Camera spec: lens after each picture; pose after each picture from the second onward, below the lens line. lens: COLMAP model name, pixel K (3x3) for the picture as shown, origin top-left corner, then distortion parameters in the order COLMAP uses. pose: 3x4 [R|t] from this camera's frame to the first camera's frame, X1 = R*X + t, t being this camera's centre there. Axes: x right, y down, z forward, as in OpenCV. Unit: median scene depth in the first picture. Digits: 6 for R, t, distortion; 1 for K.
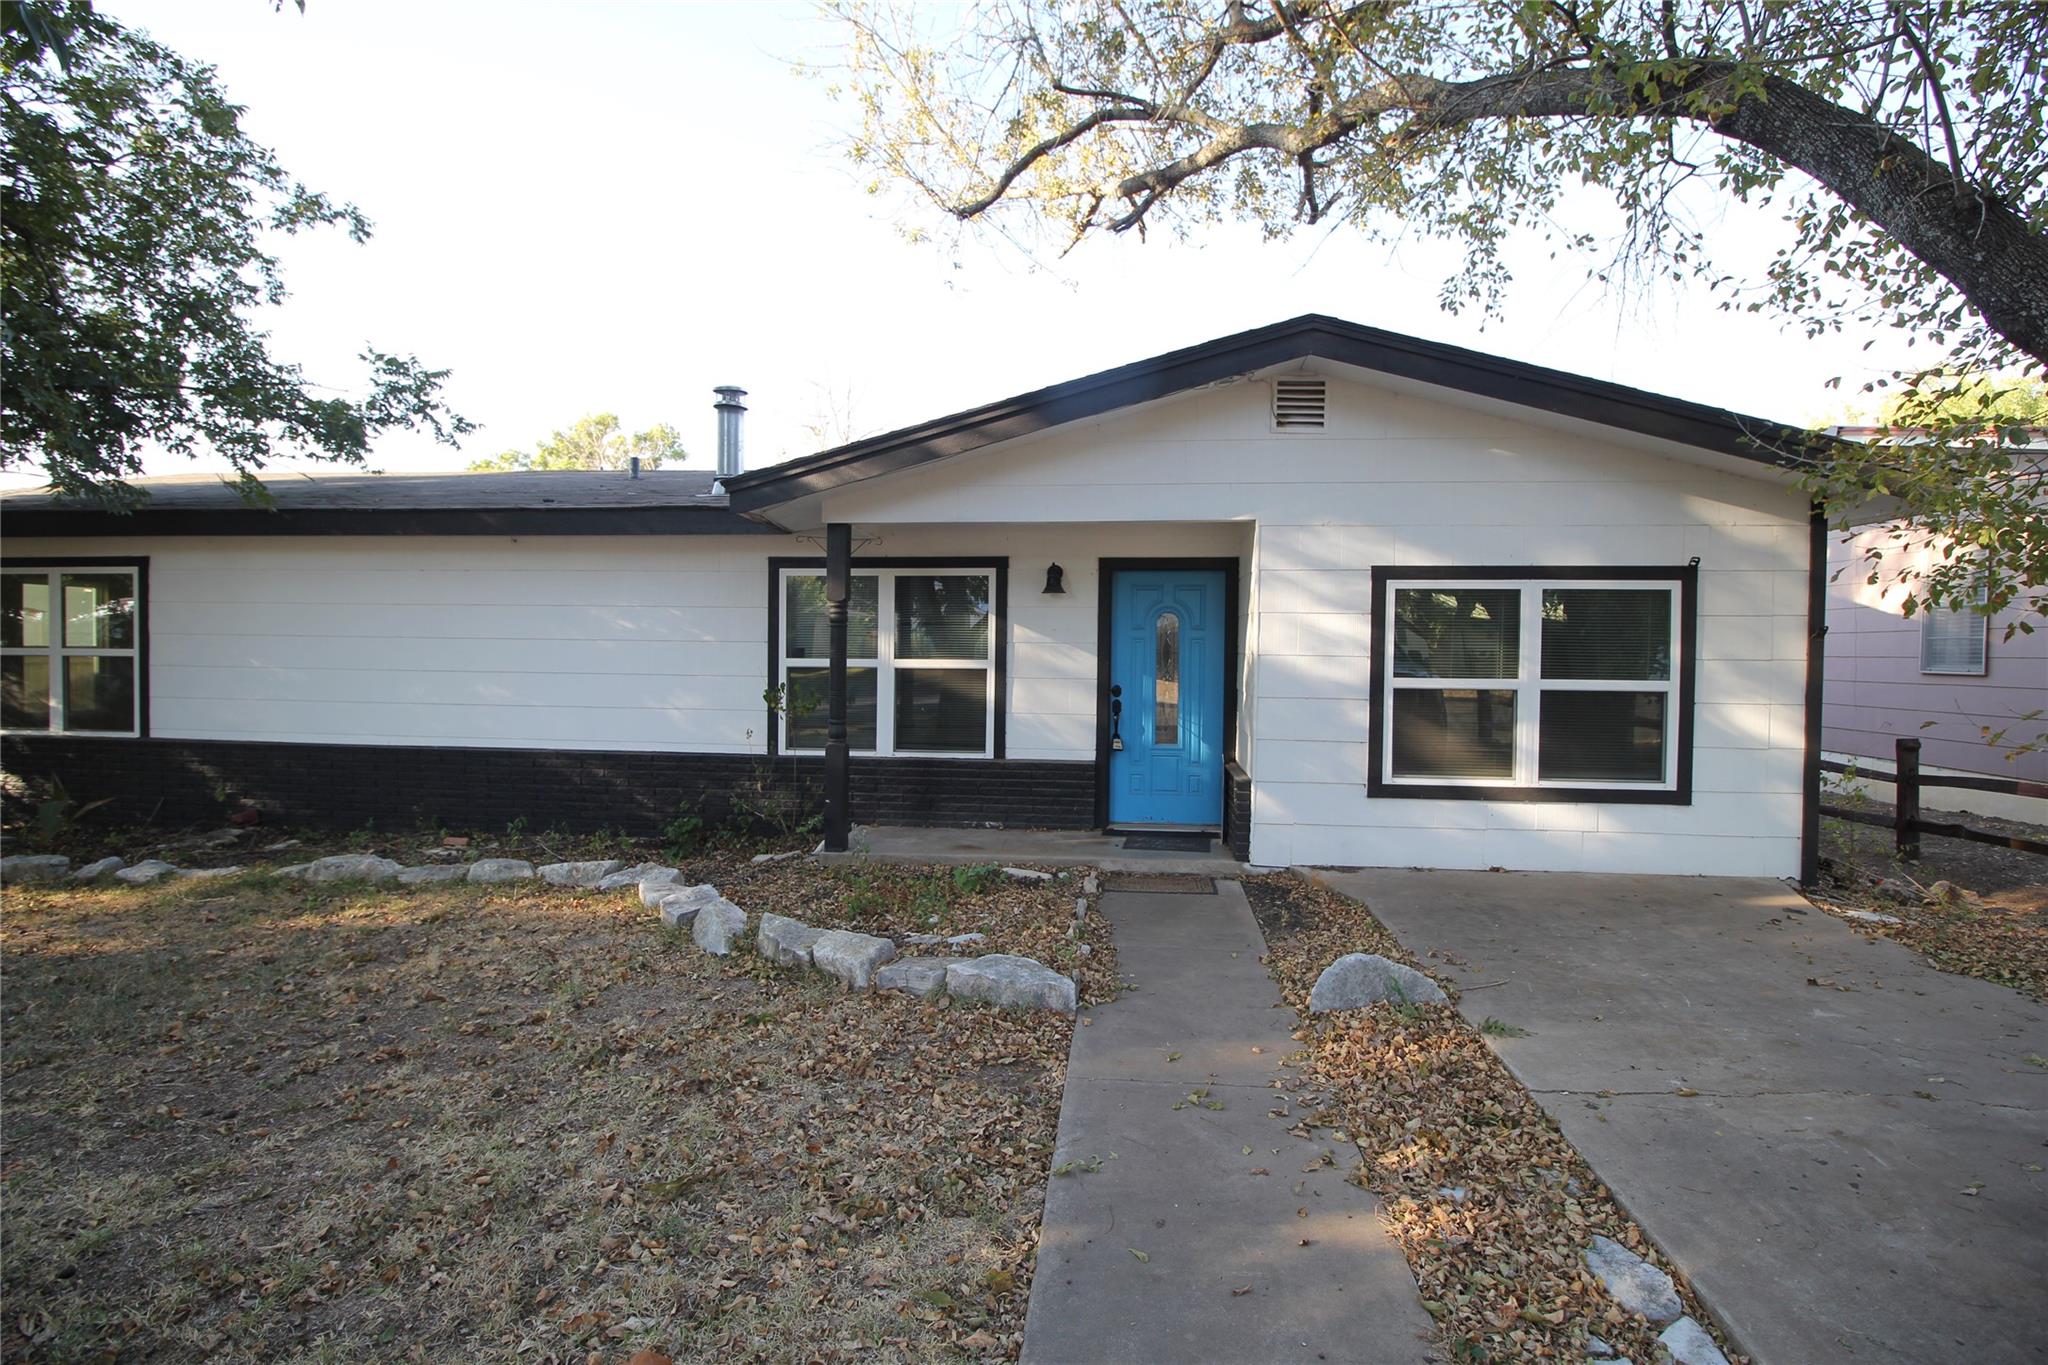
lens RADIAL K [[932.8, 0, 1036.7], [0, 932.8, 680.3], [0, 0, 1]] dist [-0.002683, -0.000686]
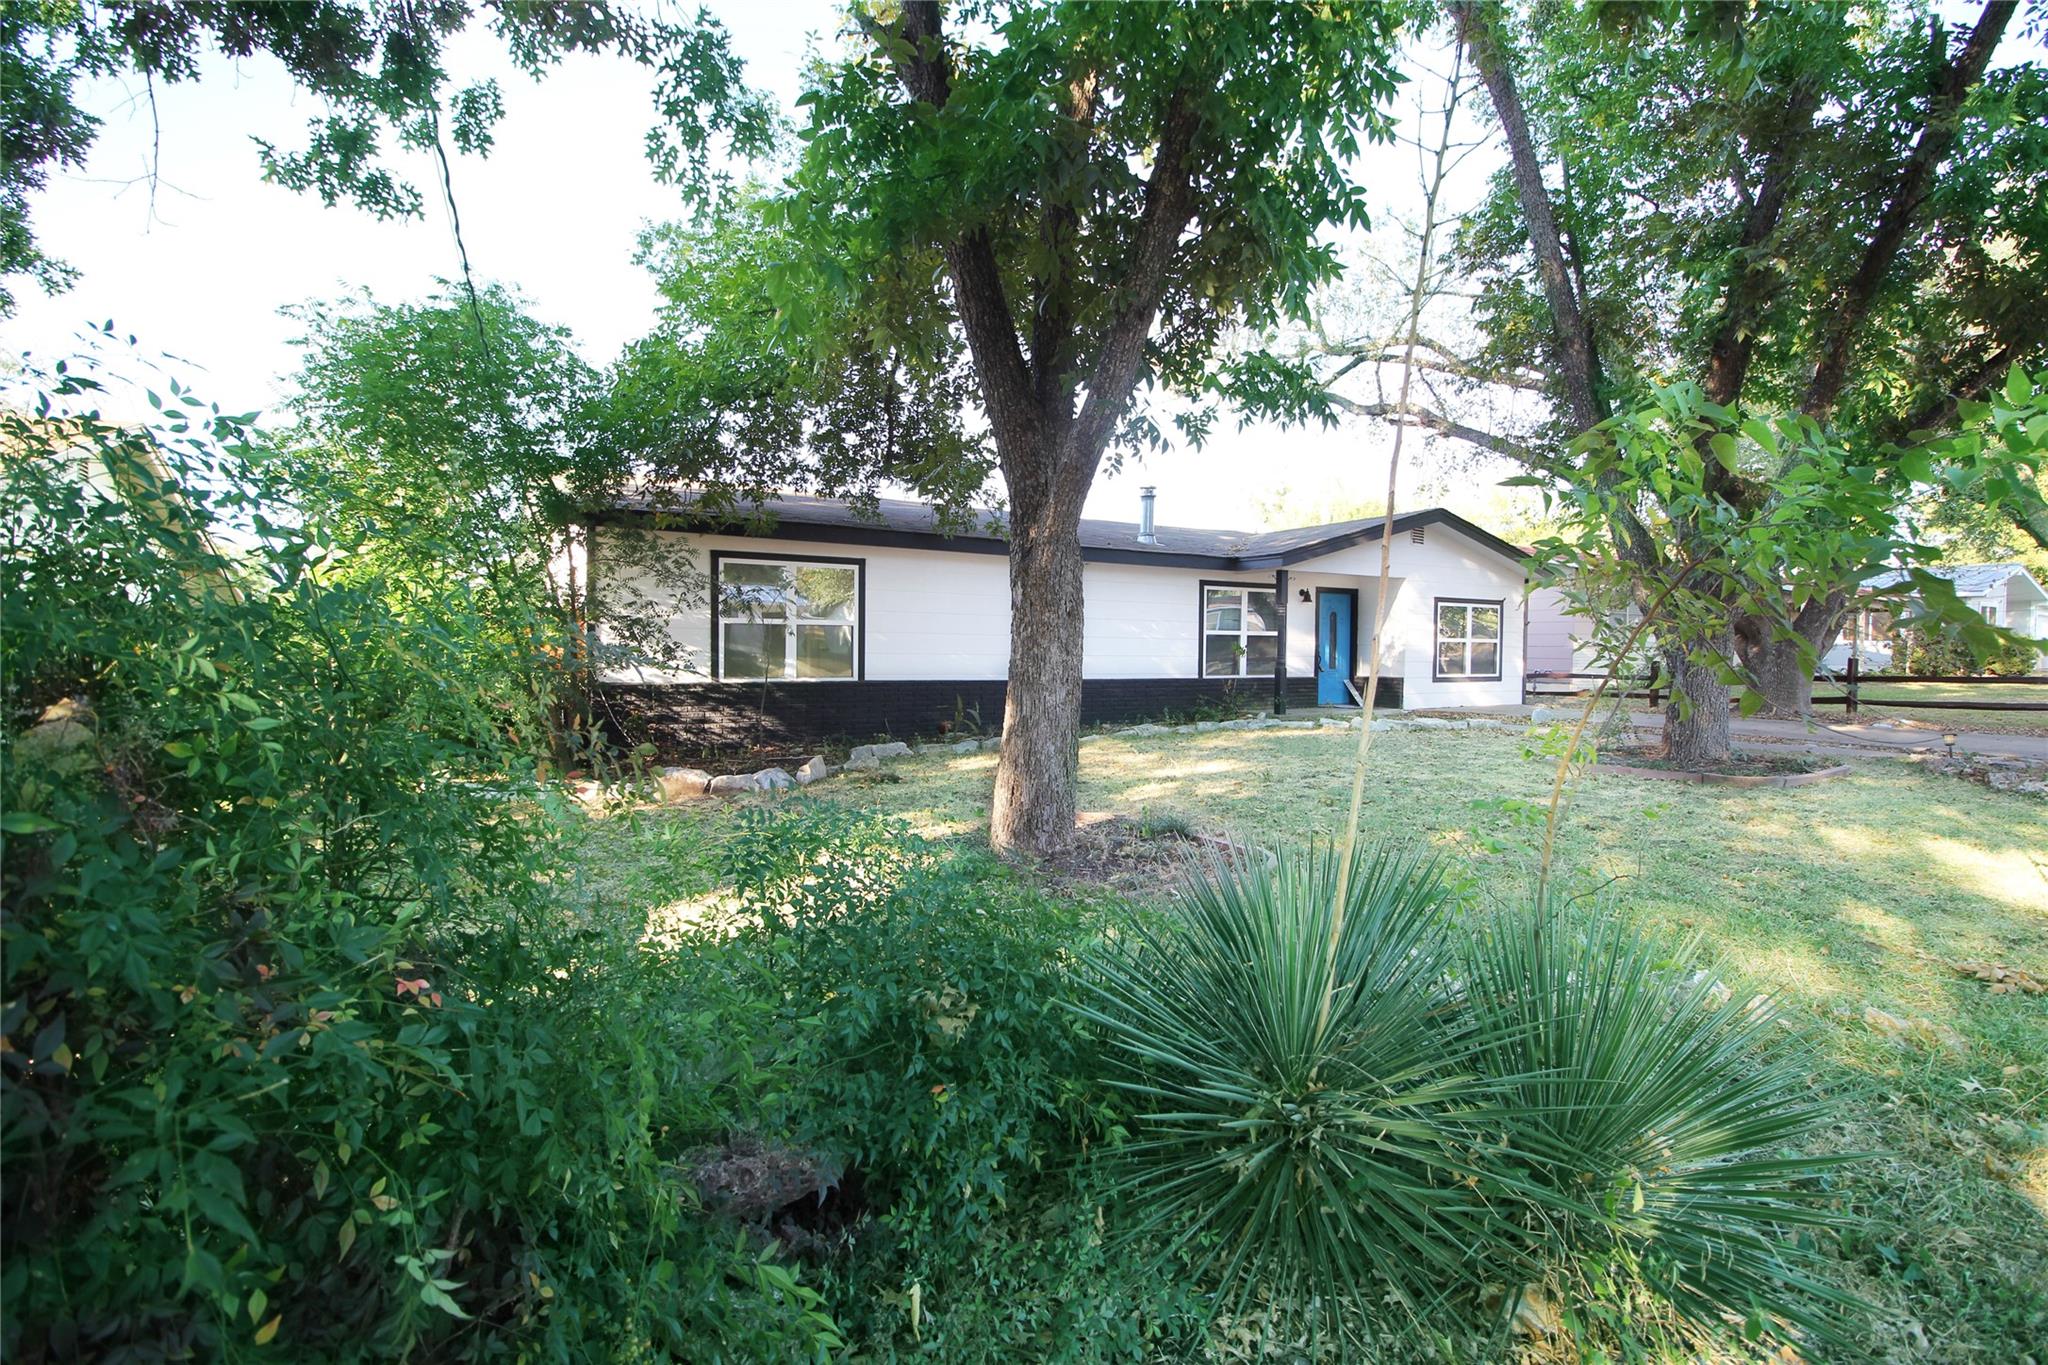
lens RADIAL K [[932.8, 0, 1036.7], [0, 932.8, 680.3], [0, 0, 1]] dist [-0.002683, -0.000686]
pose [[0.805340, -0.023074, 0.592363, -1.835126], [0.015926, 0.999724, 0.017289, 0.045661], [-0.592599, -0.004489, 0.805485, -0.420881]]
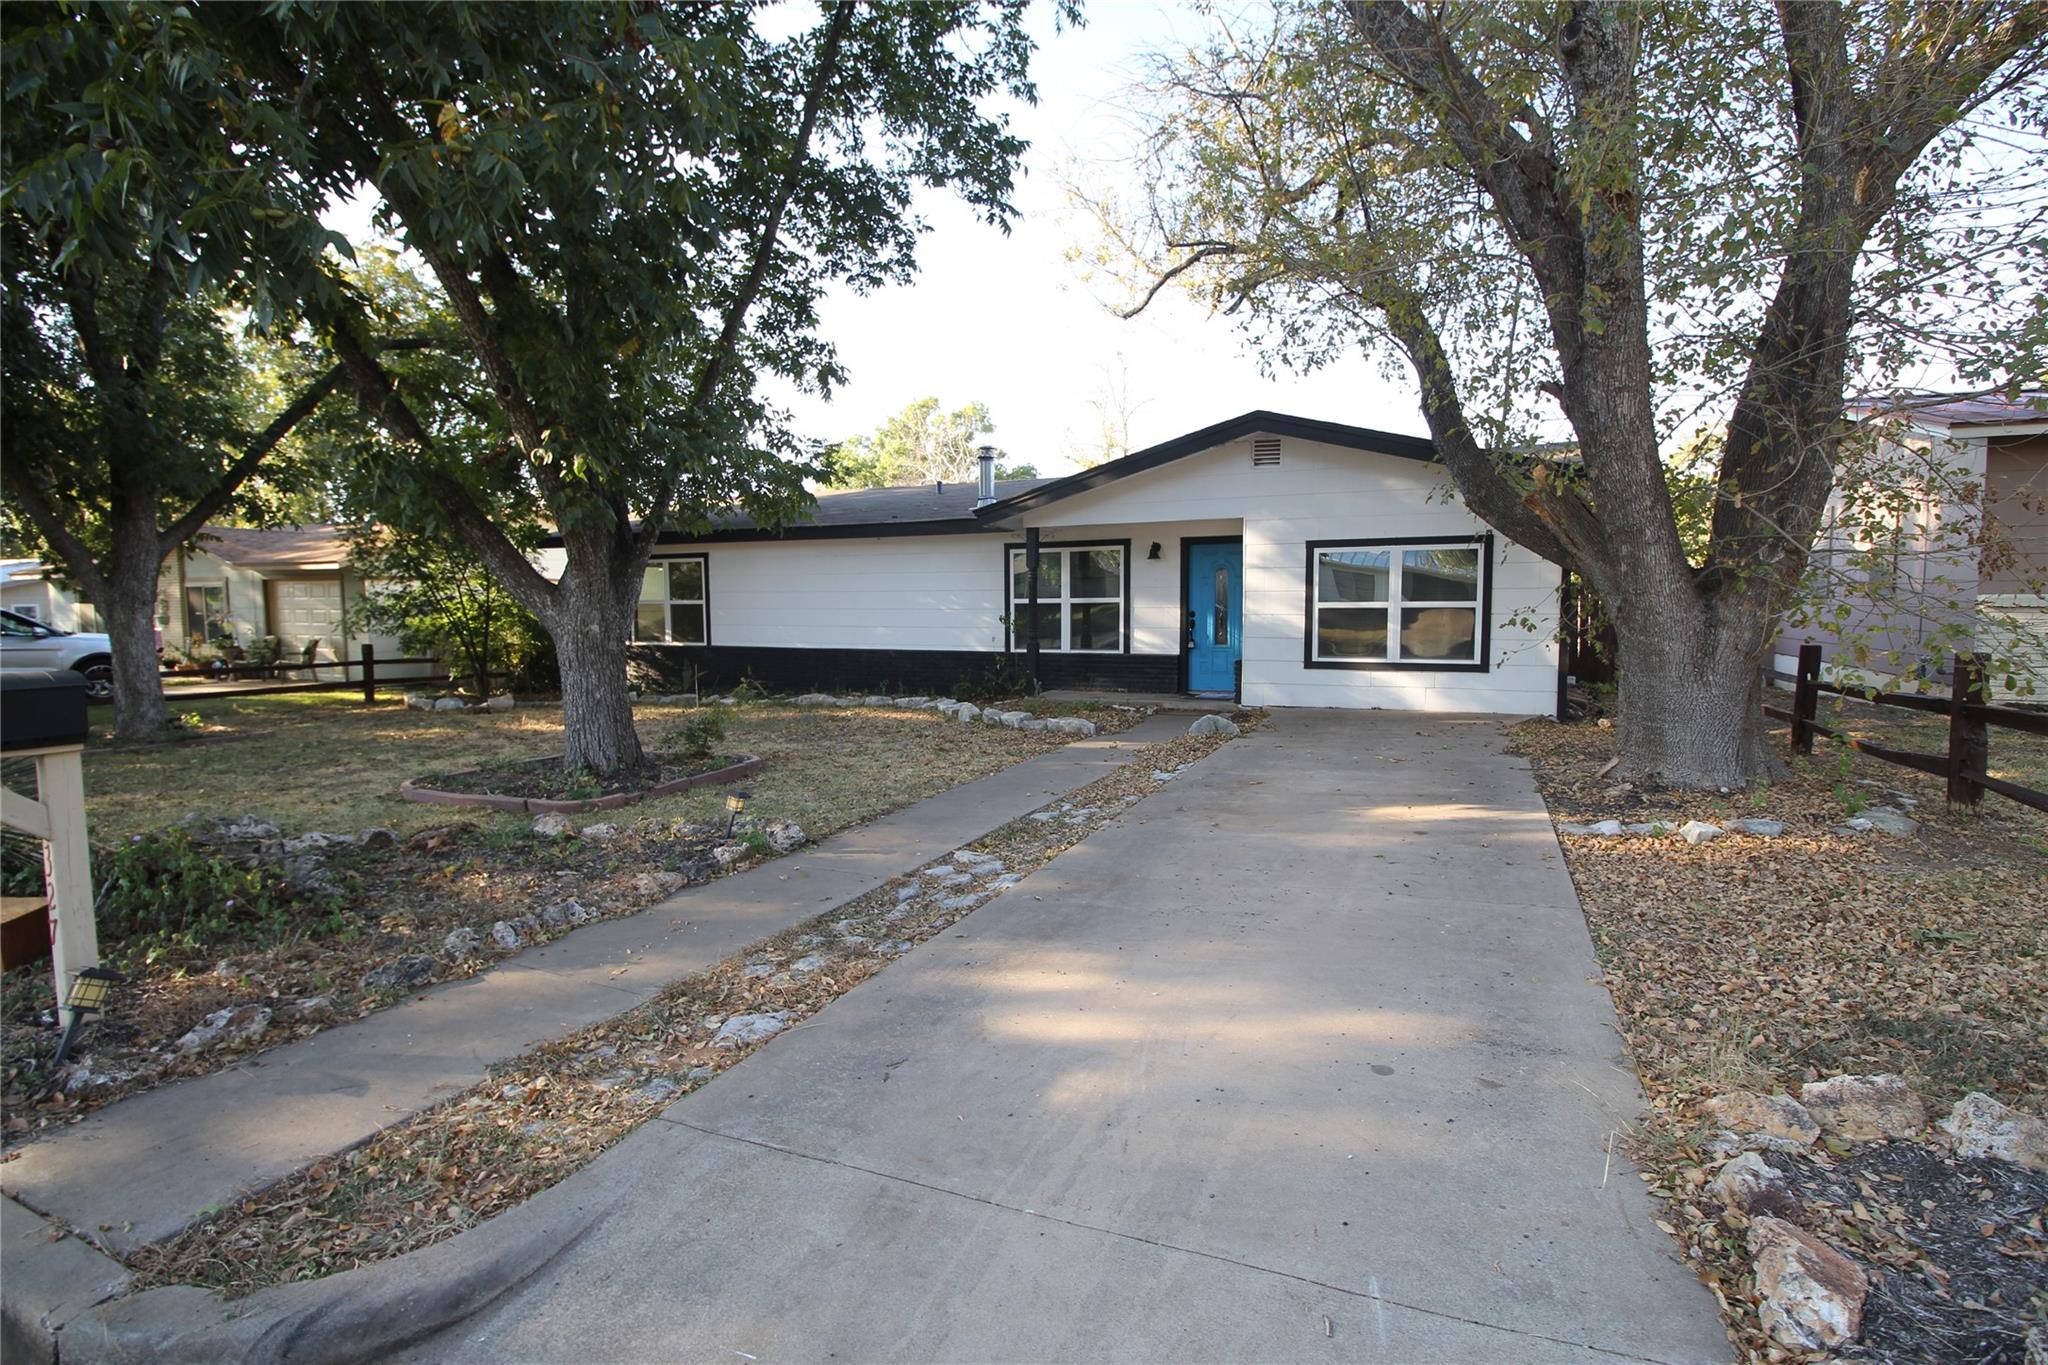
lens RADIAL K [[932.8, 0, 1036.7], [0, 932.8, 680.3], [0, 0, 1]] dist [-0.002683, -0.000686]
pose [[0.948325, 0.009275, -0.317164, 0.368652], [0.008058, 0.998546, 0.053296, 0.039711], [0.317197, -0.053098, 0.946872, -0.751216]]
